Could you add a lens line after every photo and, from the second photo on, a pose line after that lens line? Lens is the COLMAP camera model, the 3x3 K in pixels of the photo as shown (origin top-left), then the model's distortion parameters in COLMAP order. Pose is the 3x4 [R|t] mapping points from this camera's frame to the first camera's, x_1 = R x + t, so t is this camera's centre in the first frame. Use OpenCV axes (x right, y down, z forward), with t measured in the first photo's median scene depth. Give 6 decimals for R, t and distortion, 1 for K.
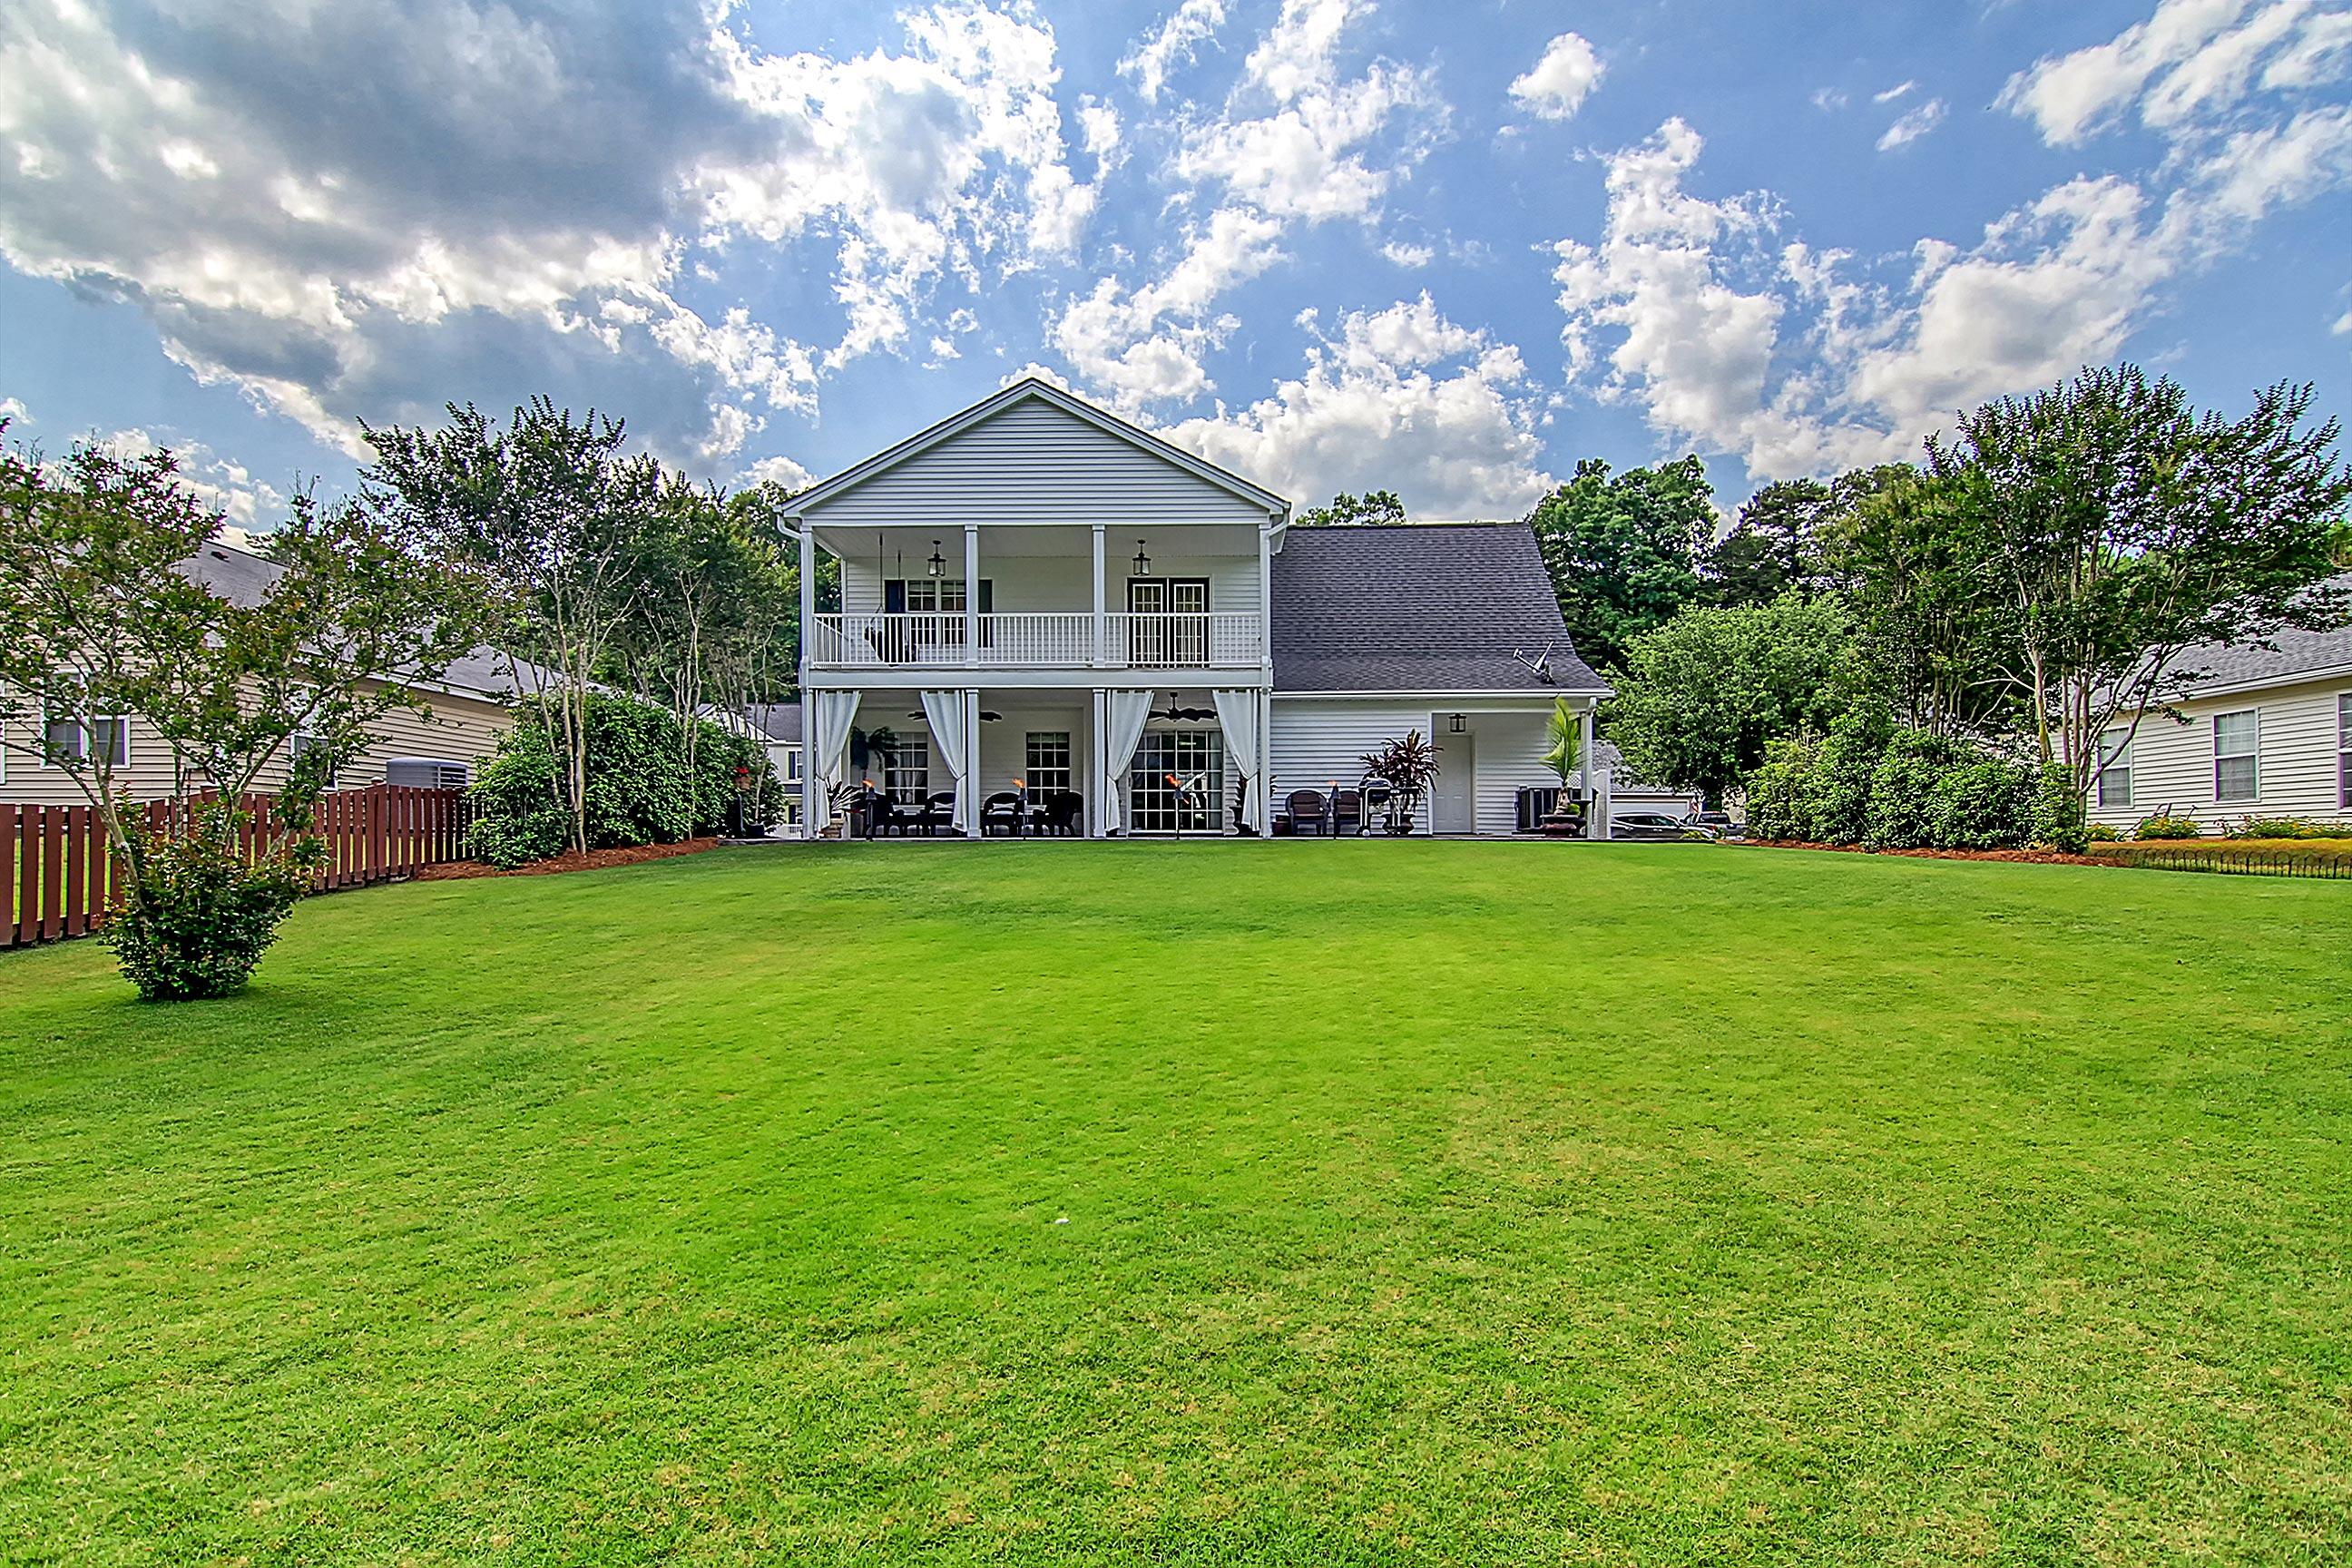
lens RADIAL K [[1224.1, 0, 1183.2], [0, 1224.1, 835.8], [0, 0, 1]] dist [0.000575, -0.012765]
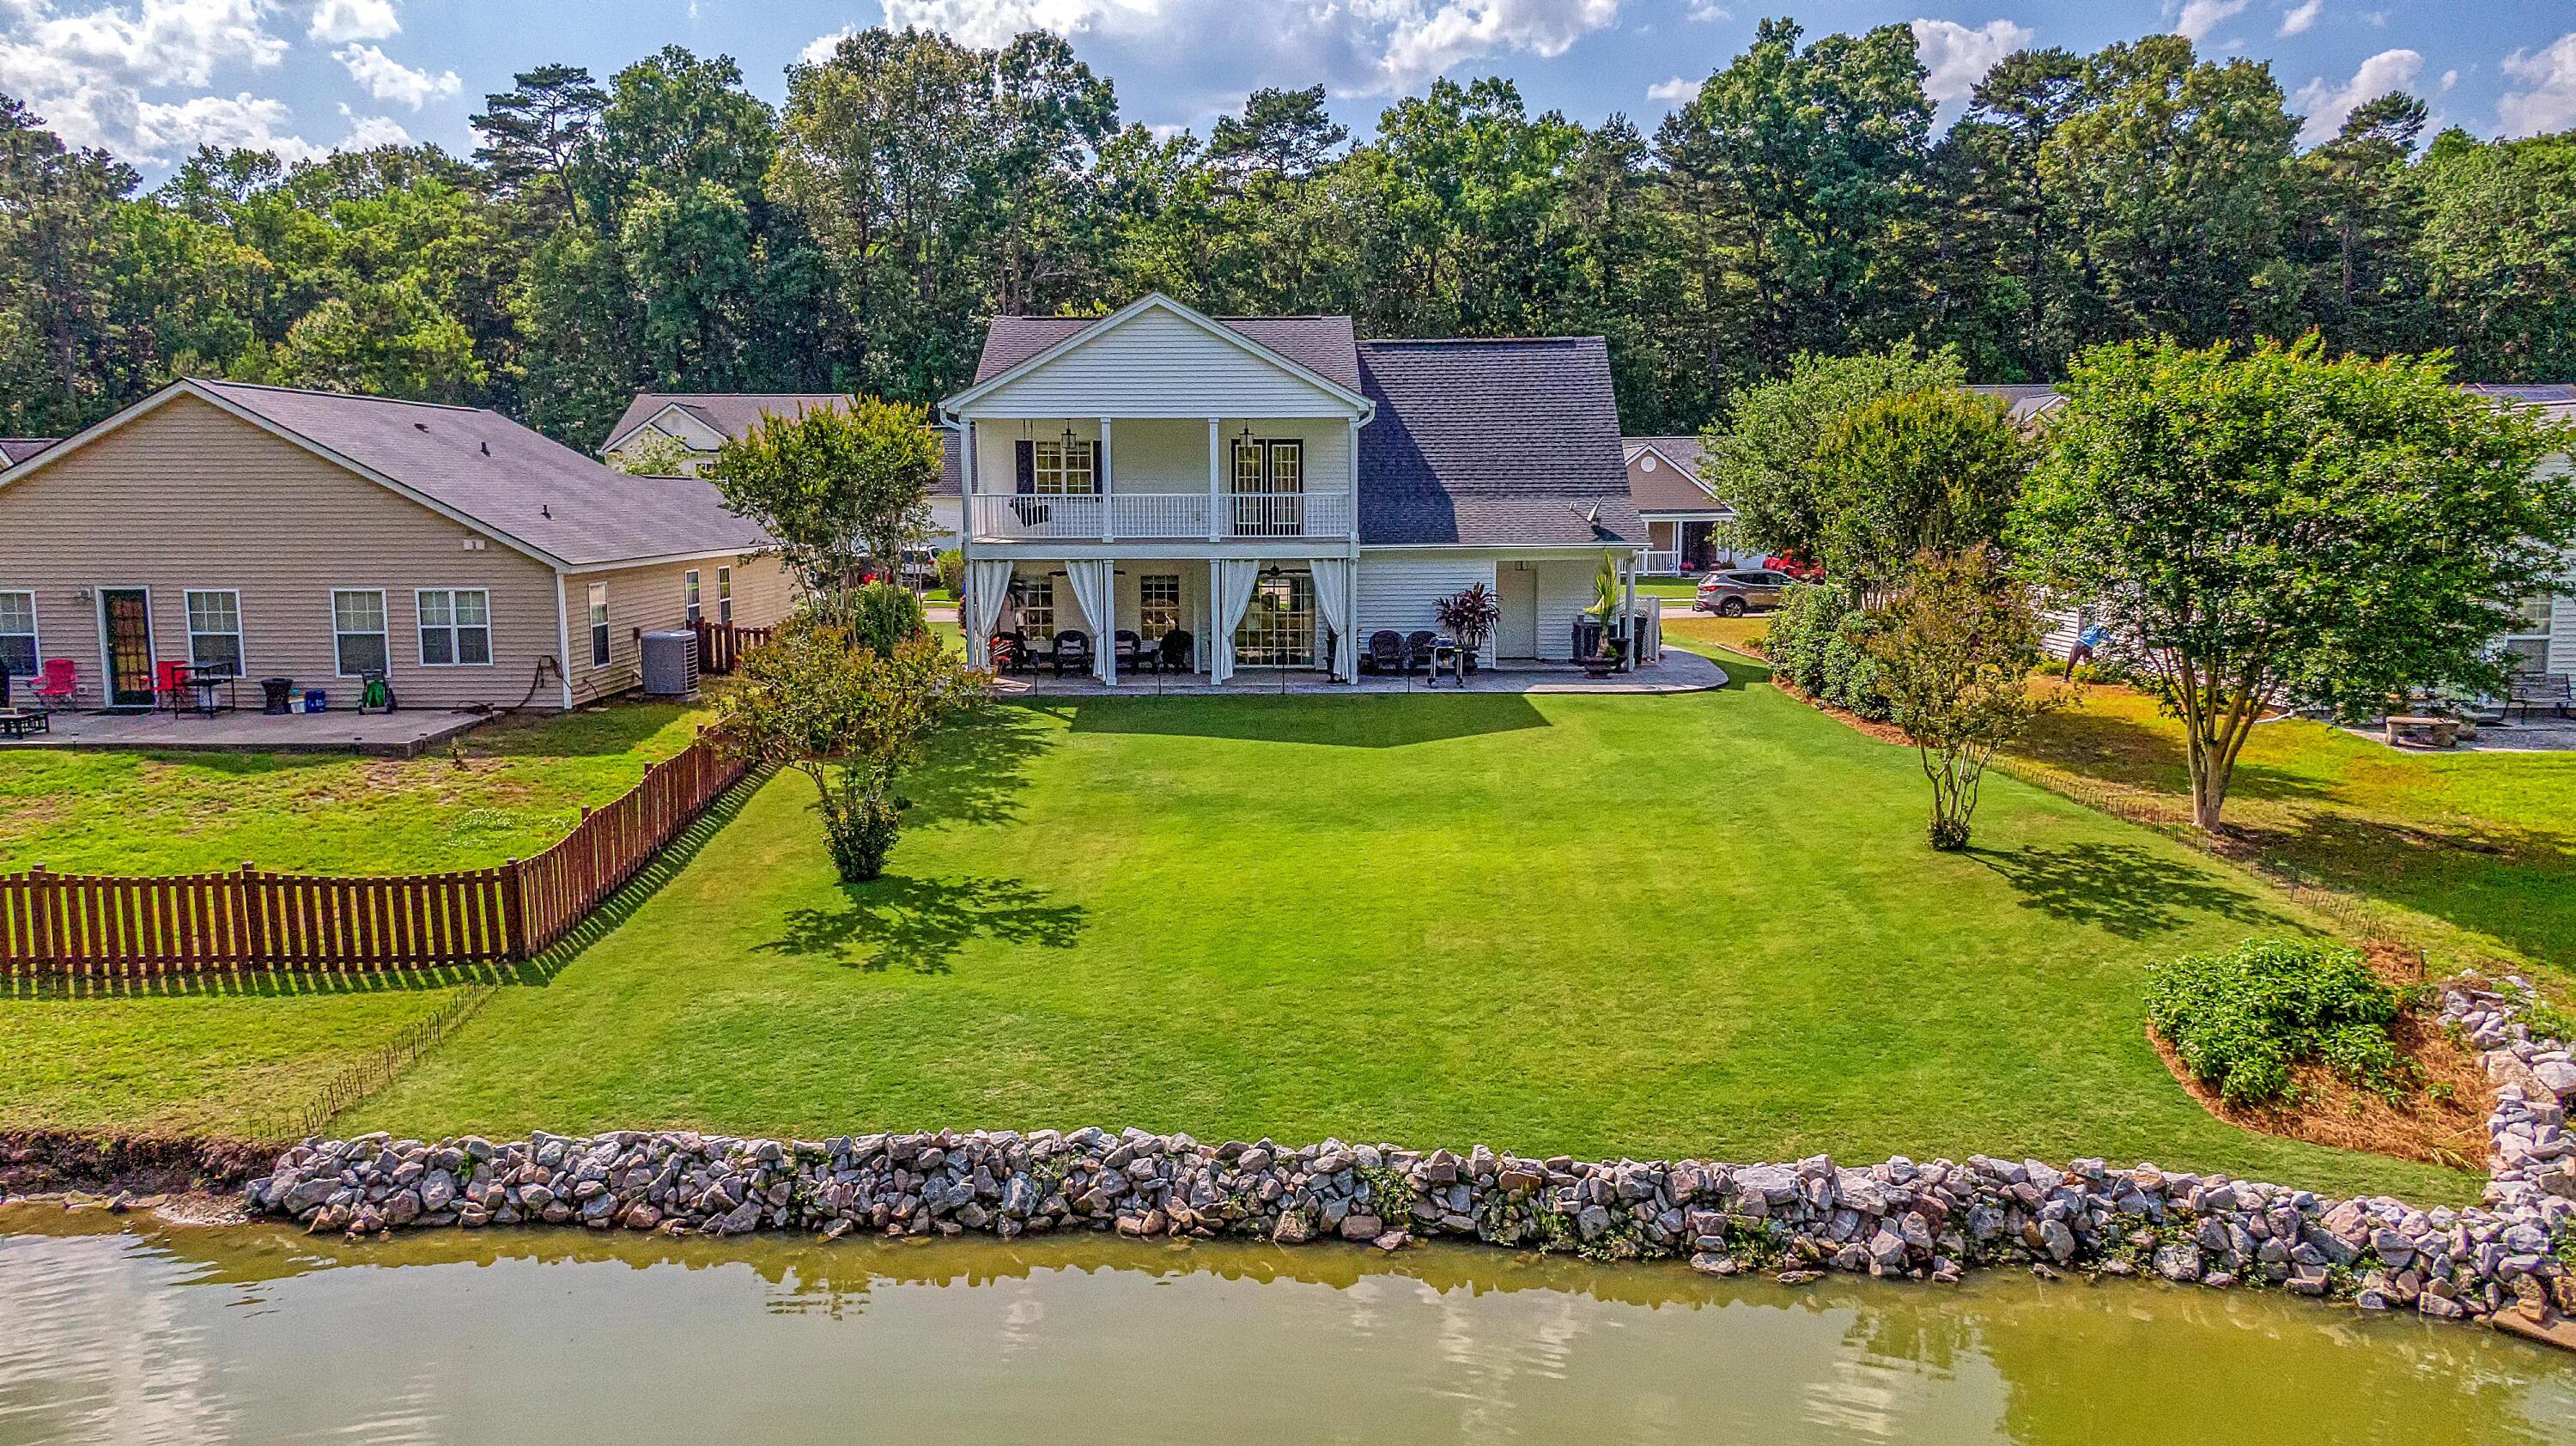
lens RADIAL K [[1837.8, 0, 1288.0], [0, 1837.8, 723.0], [0, 0, 1]] dist [0.050133, -0.051459]
pose [[0.999120, -0.011120, 0.040435, -0.063559], [0.005330, 0.990057, 0.140569, -0.192366], [-0.041596, -0.140230, 0.989245, -0.716766]]
